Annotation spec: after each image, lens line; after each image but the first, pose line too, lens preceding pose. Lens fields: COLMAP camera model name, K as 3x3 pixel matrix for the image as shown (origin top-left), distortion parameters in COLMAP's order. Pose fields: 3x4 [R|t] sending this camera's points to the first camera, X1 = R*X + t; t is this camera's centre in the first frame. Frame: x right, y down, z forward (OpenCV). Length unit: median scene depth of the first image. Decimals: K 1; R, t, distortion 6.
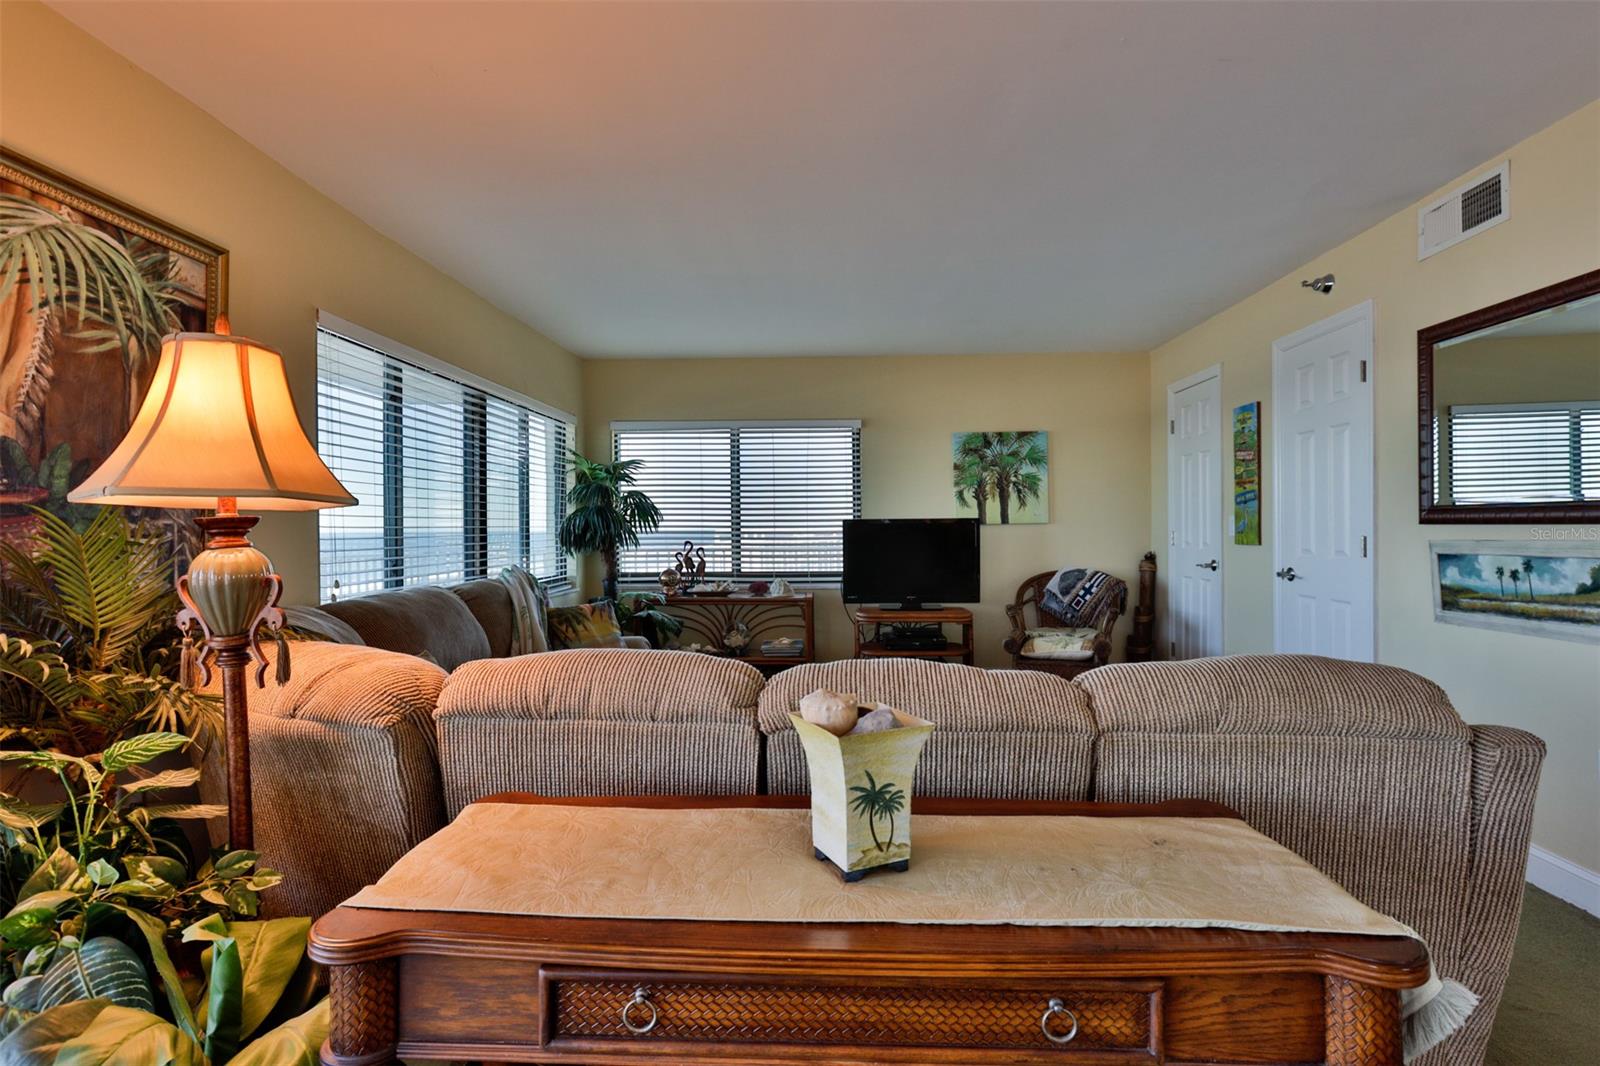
lens RADIAL K [[766.6, 0, 801.1], [0, 766.6, 531.2], [0, 0, 1]] dist [-0.001215, 0.002069]
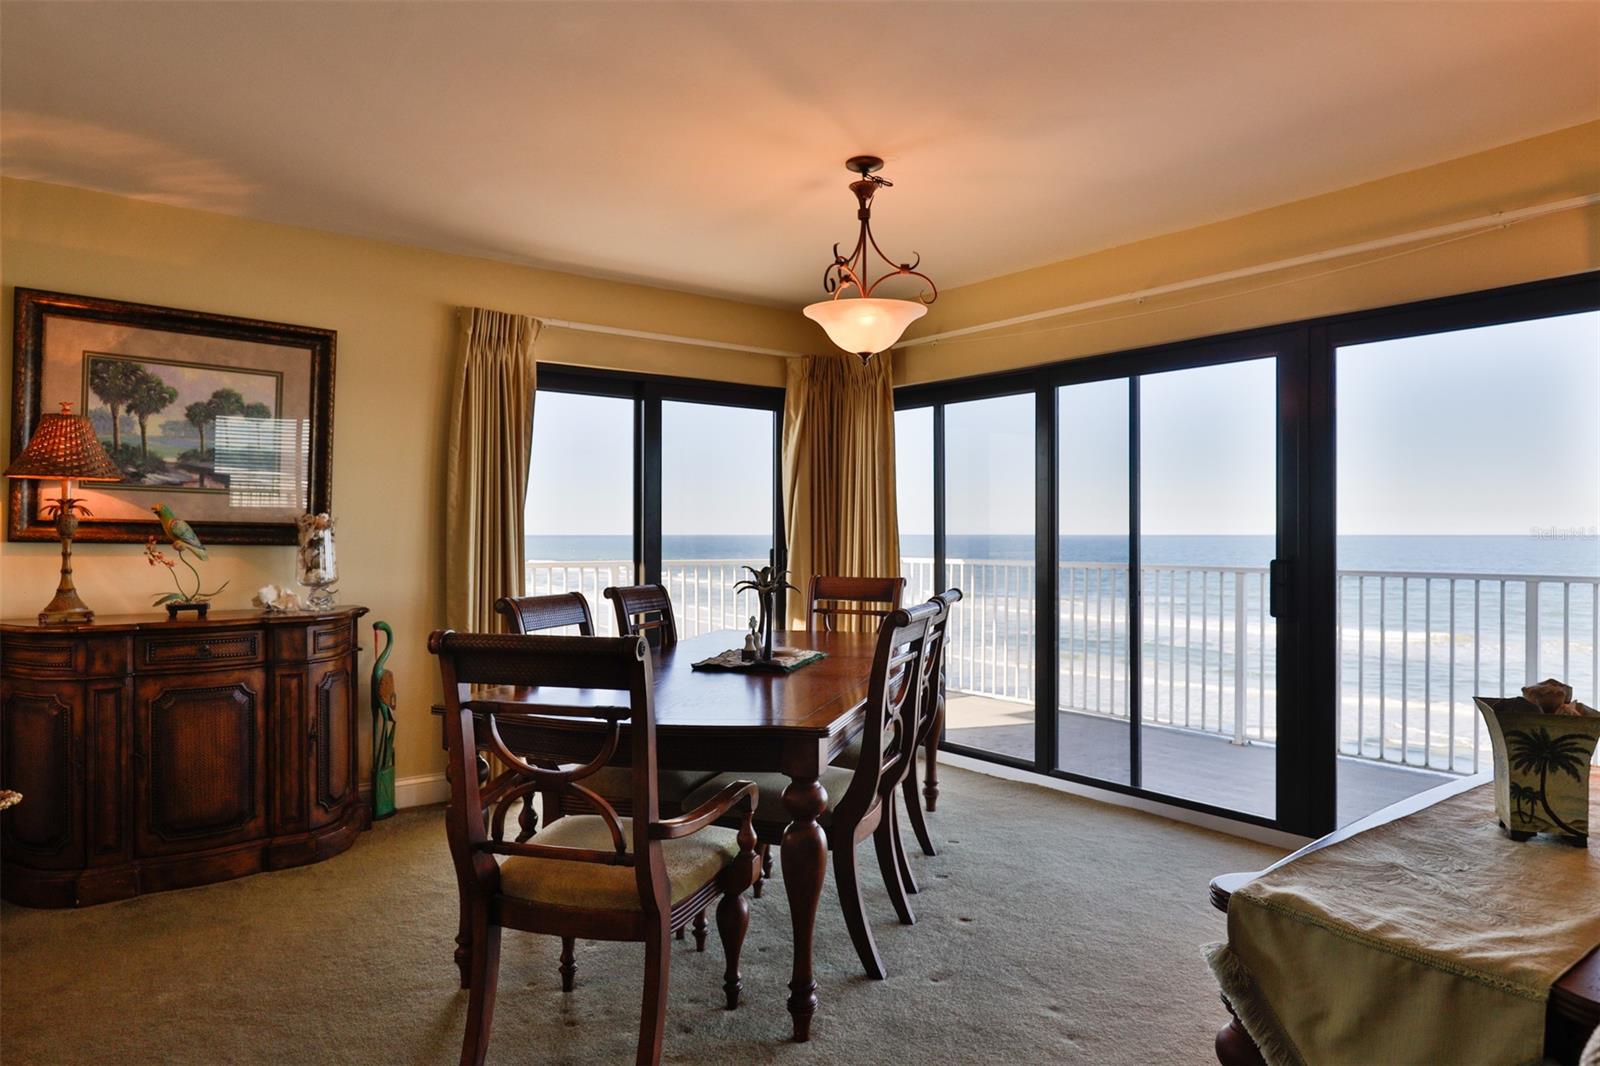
lens RADIAL K [[991.2, 0, 799.5], [0, 991.2, 529.8], [0, 0, 1]] dist [-0.010454, 0.009602]
pose [[-0.752084, 0.006848, -0.659032, 0.450966], [0.004142, 0.999975, 0.005665, -0.007433], [0.659054, 0.001531, -0.752094, 0.335129]]
